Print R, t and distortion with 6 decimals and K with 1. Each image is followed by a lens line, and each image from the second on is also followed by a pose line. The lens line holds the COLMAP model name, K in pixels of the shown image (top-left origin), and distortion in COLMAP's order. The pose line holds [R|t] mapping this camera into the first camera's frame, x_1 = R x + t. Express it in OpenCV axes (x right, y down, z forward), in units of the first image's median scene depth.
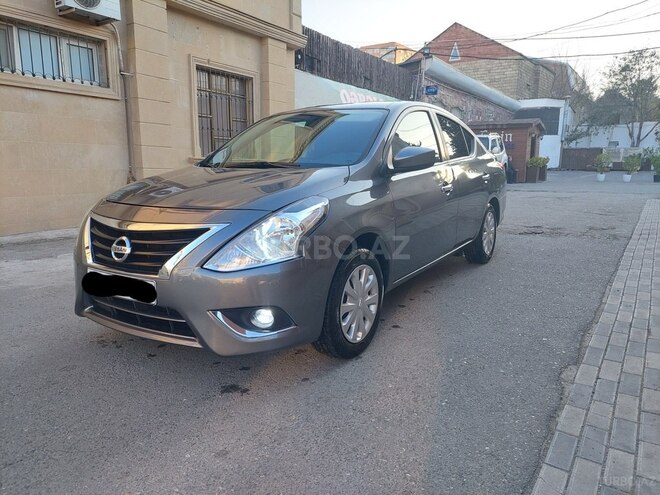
lens RADIAL K [[479.0, 0, 337.8], [0, 479.0, 249.4], [0, 0, 1]] dist [0.058489, -0.054746]
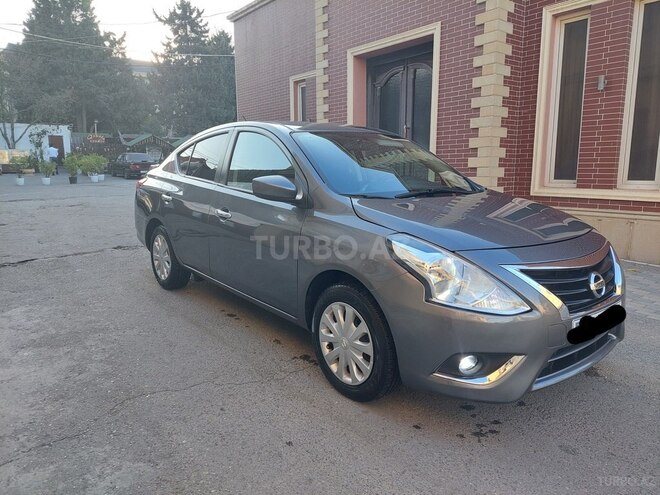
lens RADIAL K [[474.7, 0, 333.7], [0, 474.7, 248.0], [0, 0, 1]] dist [0.024598, -0.005728]
pose [[0.322068, -0.173553, 0.930673, -0.470851], [0.172262, 0.977386, 0.122651, -0.089140], [-0.930913, 0.120818, 0.344681, 0.356460]]
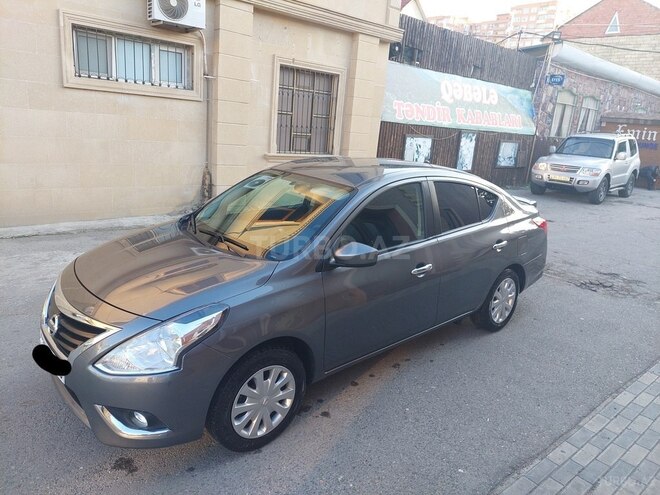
lens RADIAL K [[478.3, 0, 330.0], [0, 478.3, 247.5], [0, 0, 1]] dist [0.053245, -0.054148]
pose [[0.957133, 0.141596, -0.252679, 0.139278], [-0.122528, 0.988399, 0.089747, -0.114310], [0.262456, -0.054940, 0.963379, 0.020641]]
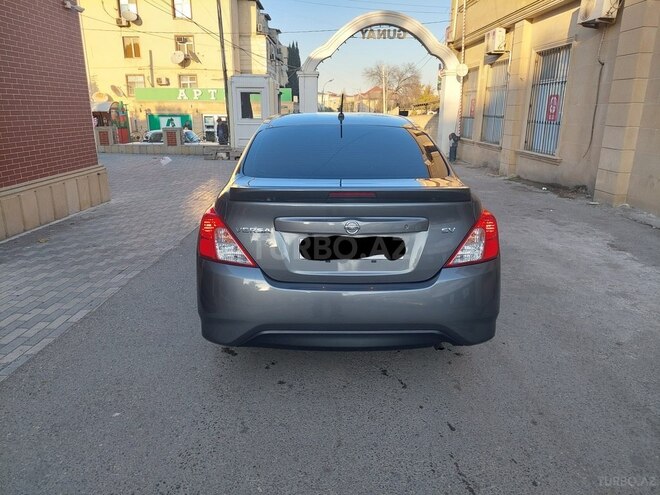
lens RADIAL K [[478.5, 0, 321.6], [0, 478.5, 246.1], [0, 0, 1]] dist [0.053993, -0.054305]
pose [[-0.845467, 0.137405, -0.516048, 0.353895], [-0.100242, 0.908321, 0.406084, -0.251436], [0.524535, 0.395060, -0.754182, 1.027110]]
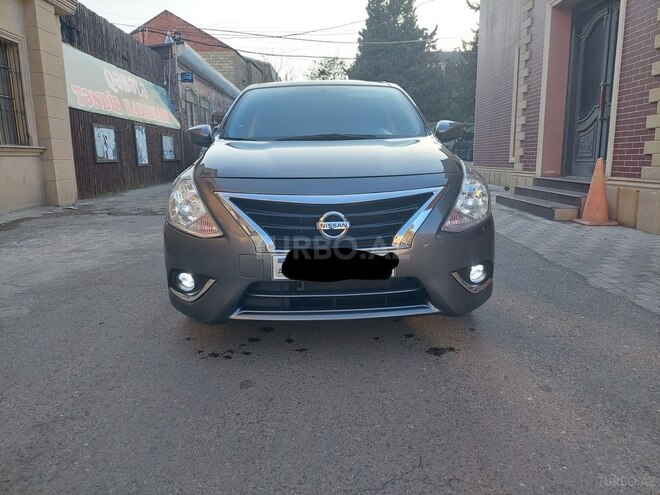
lens RADIAL K [[477.3, 0, 339.1], [0, 477.3, 244.7], [0, 0, 1]] dist [0.044853, -0.037484]
pose [[0.824458, -0.122677, 0.552466, -0.285158], [0.119961, 0.991922, 0.041240, -0.000002], [-0.553062, 0.032274, 0.832515, 0.082816]]
